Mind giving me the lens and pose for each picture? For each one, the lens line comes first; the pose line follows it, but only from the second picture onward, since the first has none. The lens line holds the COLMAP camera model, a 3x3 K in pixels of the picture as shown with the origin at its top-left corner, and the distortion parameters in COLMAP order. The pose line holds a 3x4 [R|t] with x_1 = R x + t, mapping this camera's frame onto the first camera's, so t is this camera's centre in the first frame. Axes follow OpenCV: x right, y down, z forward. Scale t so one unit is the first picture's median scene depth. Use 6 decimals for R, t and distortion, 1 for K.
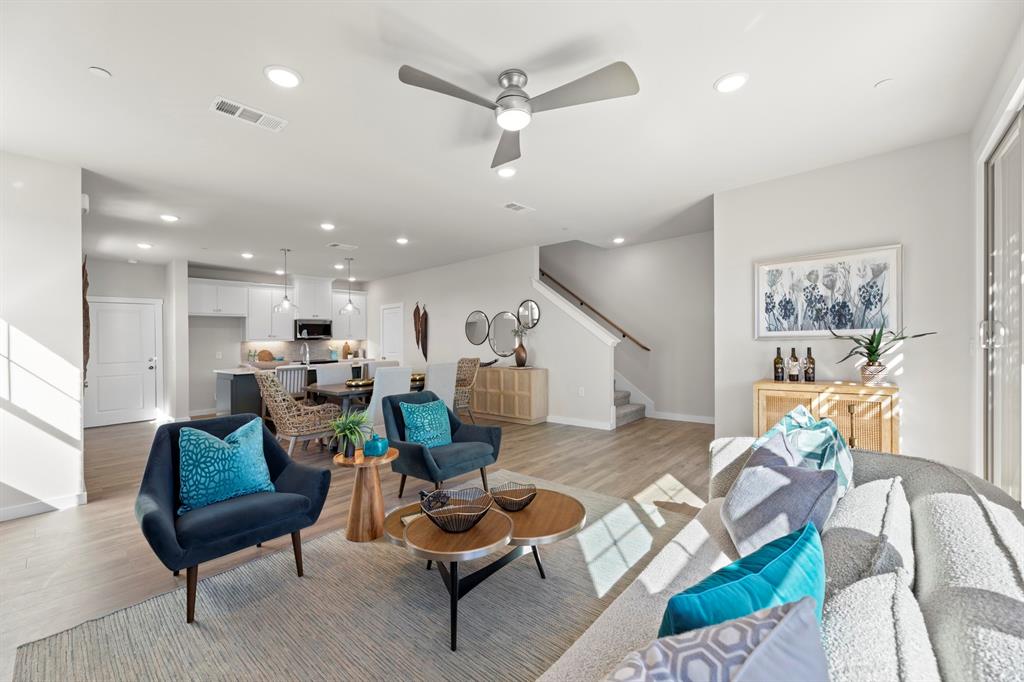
lens RADIAL K [[407.2, 0, 512.0], [0, 407.2, 341.0], [0, 0, 1]] dist [-0.002097, -0.000211]
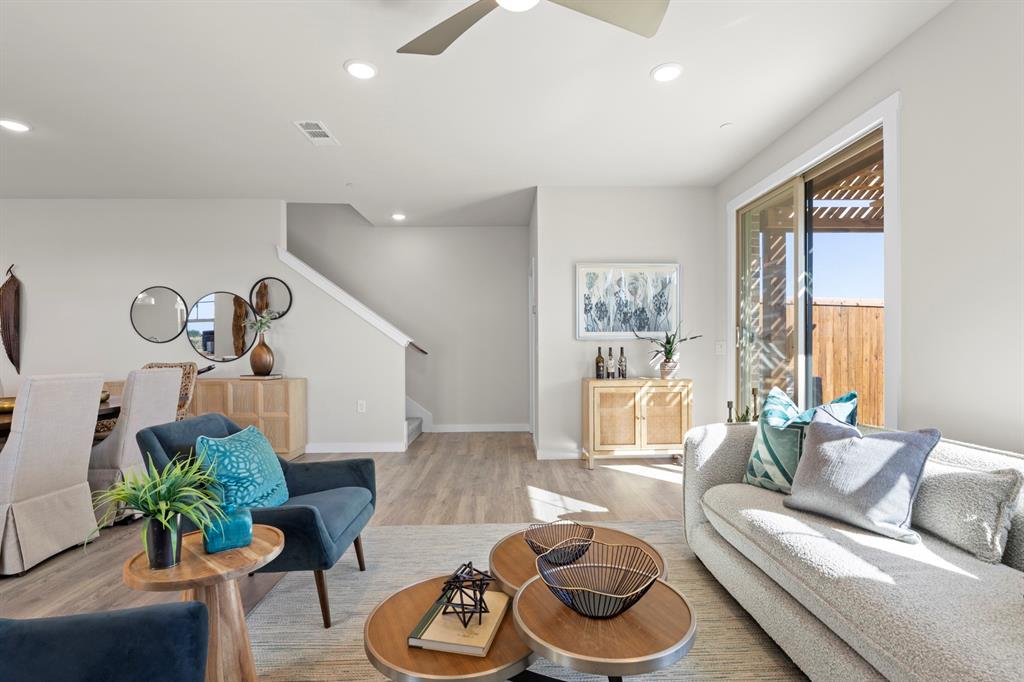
lens RADIAL K [[467.7, 0, 509.7], [0, 467.7, 352.6], [0, 0, 1]] dist [0.000029, -0.000169]
pose [[0.732344, 0.012618, 0.680818, -0.341515], [-0.012850, 0.999906, -0.004709, 0.040024], [-0.680814, -0.005300, 0.732437, 0.279101]]
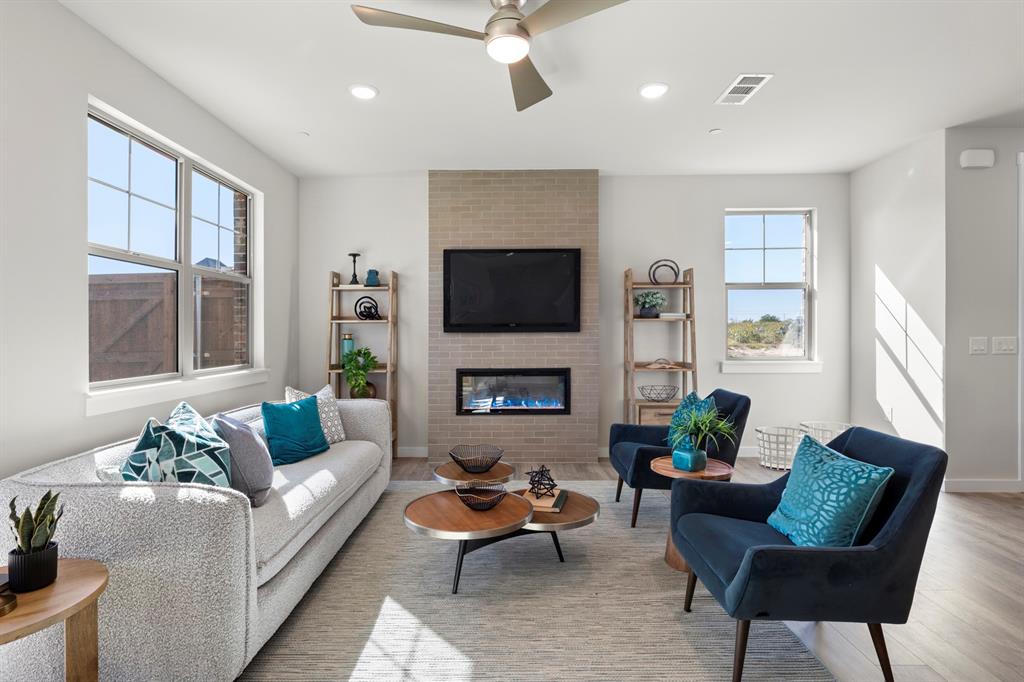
lens RADIAL K [[515.3, 0, 494.3], [0, 515.3, 328.0], [0, 0, 1]] dist [0.000392, 0.000017]
pose [[-0.770635, 0.027479, -0.636684, 0.403221], [0.025421, 0.999600, 0.012373, -0.004221], [0.636770, -0.006651, -0.771025, 1.086230]]
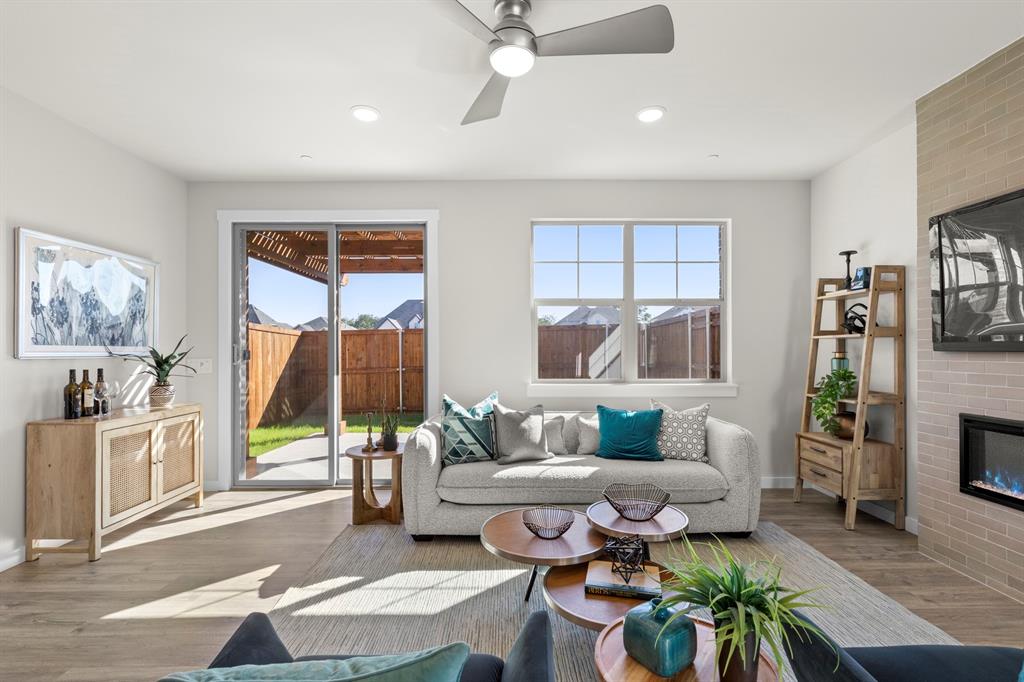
lens RADIAL K [[460.7, 0, 512.0], [0, 460.7, 341.0], [0, 0, 1]] dist [0.000854, 0.000097]
pose [[-0.660051, 0.045967, 0.749813, -0.400651], [0.023540, 0.998902, -0.040516, 0.017228], [-0.750852, -0.009091, -0.660408, 0.976387]]
